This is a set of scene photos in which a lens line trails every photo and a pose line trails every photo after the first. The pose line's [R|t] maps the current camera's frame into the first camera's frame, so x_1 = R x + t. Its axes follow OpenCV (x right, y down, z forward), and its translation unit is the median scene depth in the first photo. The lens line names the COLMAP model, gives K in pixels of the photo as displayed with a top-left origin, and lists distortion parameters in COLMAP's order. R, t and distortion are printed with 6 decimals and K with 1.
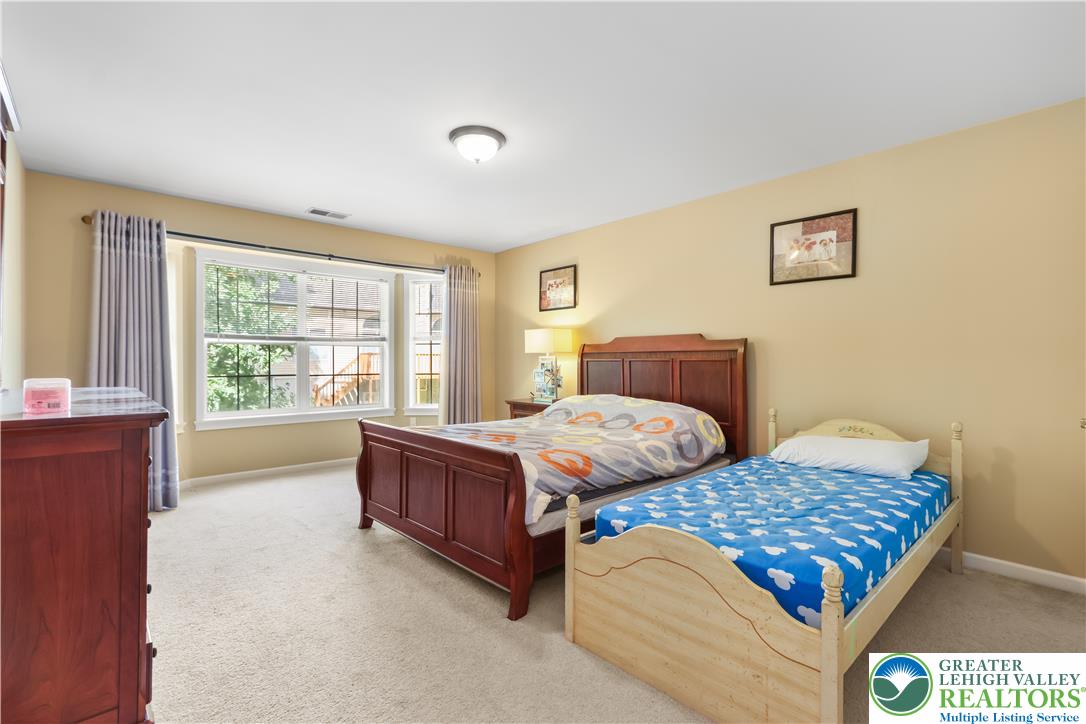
lens RADIAL K [[501.2, 0, 543.0], [0, 501.2, 362.0], [0, 0, 1]] dist [-0.001276, -0.000179]
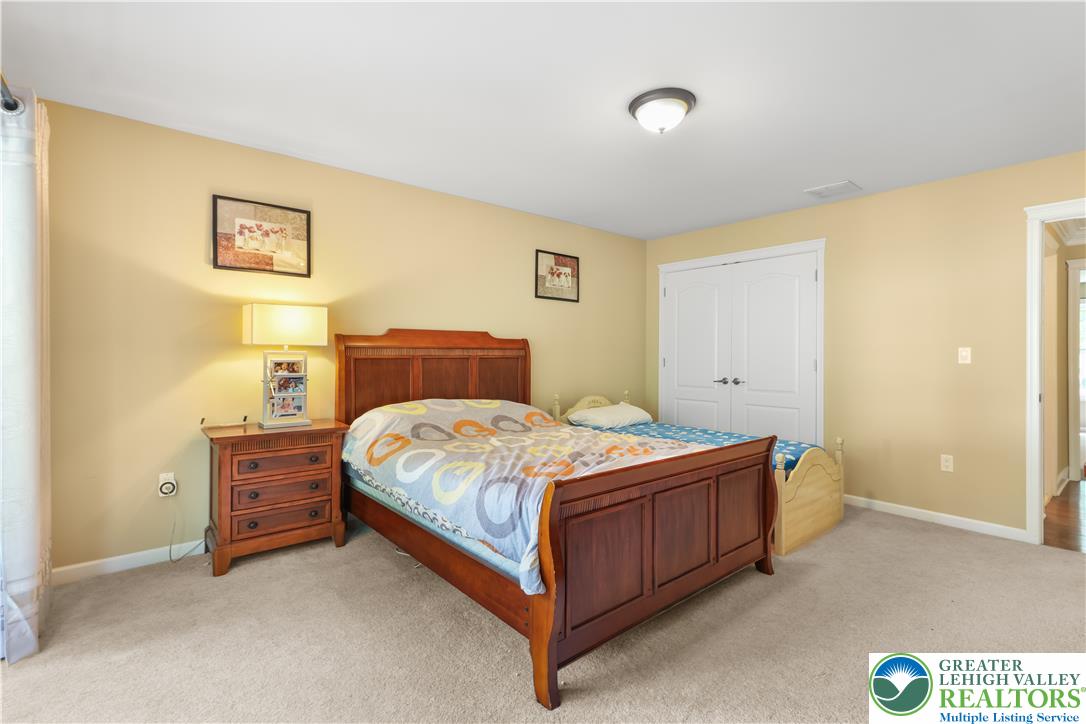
lens RADIAL K [[498.5, 0, 542.5], [0, 498.5, 354.5], [0, 0, 1]] dist [-0.000303, -0.000008]
pose [[0.049545, 0.001028, 0.998771, -0.794852], [-0.000757, 0.999999, -0.000992, -0.009072], [-0.998772, -0.000707, 0.049546, 0.919710]]
